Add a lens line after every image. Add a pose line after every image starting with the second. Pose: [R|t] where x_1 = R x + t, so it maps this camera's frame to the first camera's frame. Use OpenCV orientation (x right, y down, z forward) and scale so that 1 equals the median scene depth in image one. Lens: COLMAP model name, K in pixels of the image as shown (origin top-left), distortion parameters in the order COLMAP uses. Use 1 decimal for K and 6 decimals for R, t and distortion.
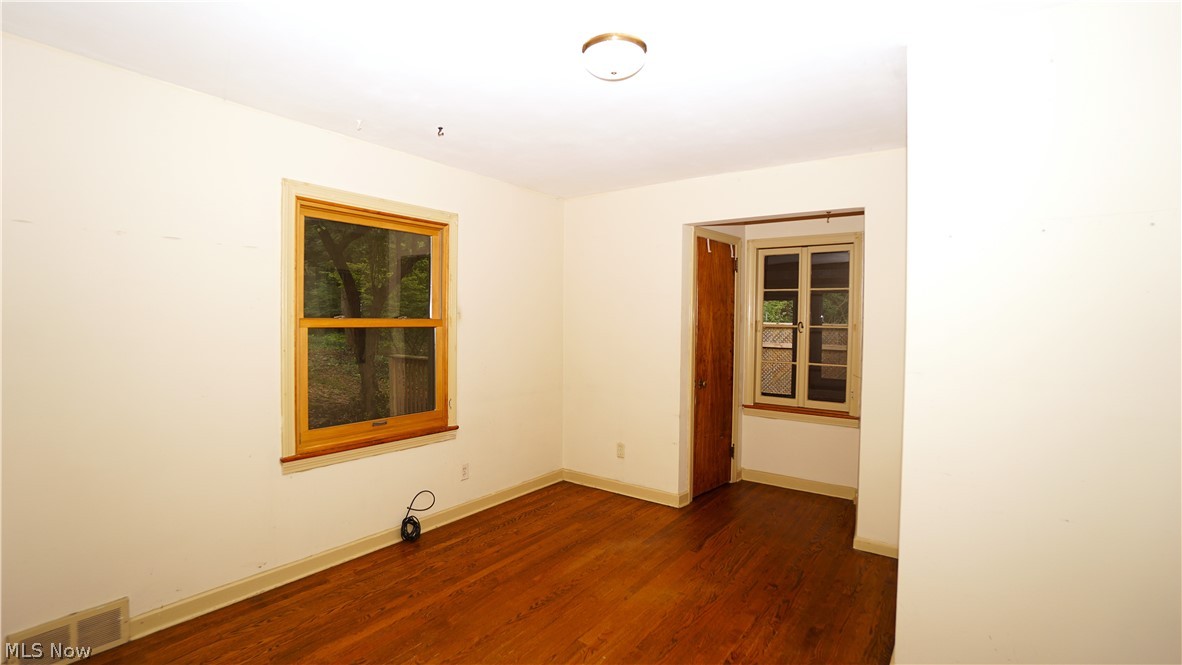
lens RADIAL K [[518.9, 0, 583.5], [0, 518.9, 332.8], [0, 0, 1]] dist [-0.060819, 0.020676]
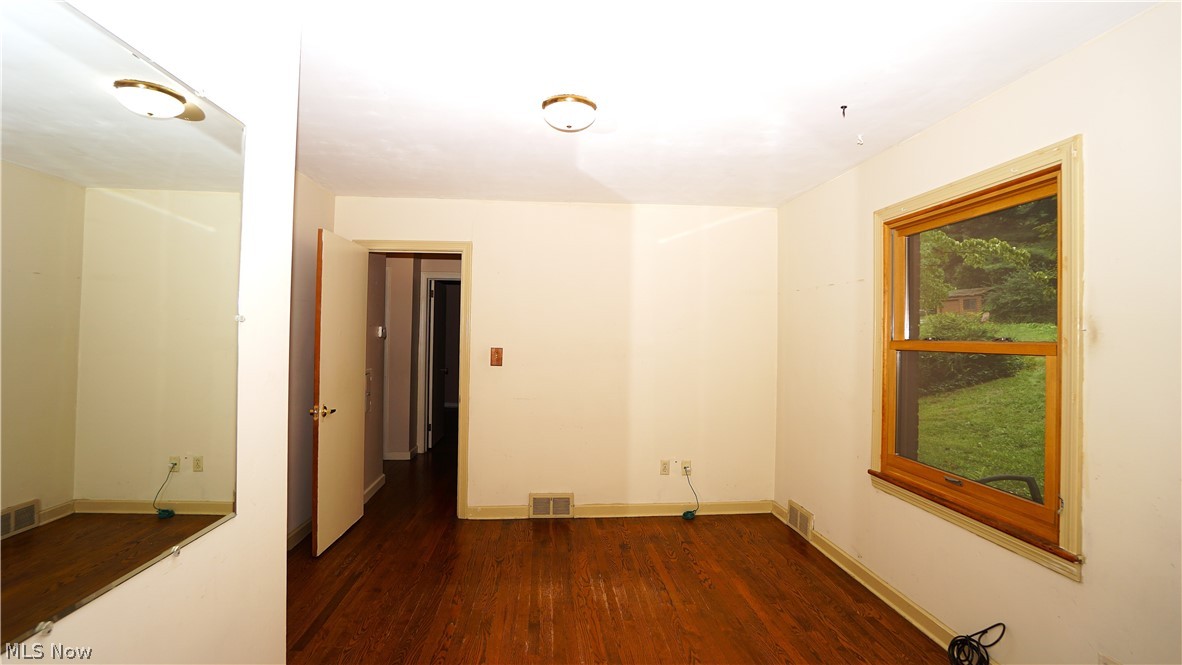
lens RADIAL K [[518.9, 0, 583.5], [0, 518.9, 332.8], [0, 0, 1]] dist [-0.060819, 0.020676]
pose [[-0.758182, -0.030836, -0.651313, 0.354355], [-0.044284, 0.999010, 0.004253, -0.013100], [0.650537, 0.032067, -0.758797, 0.857992]]
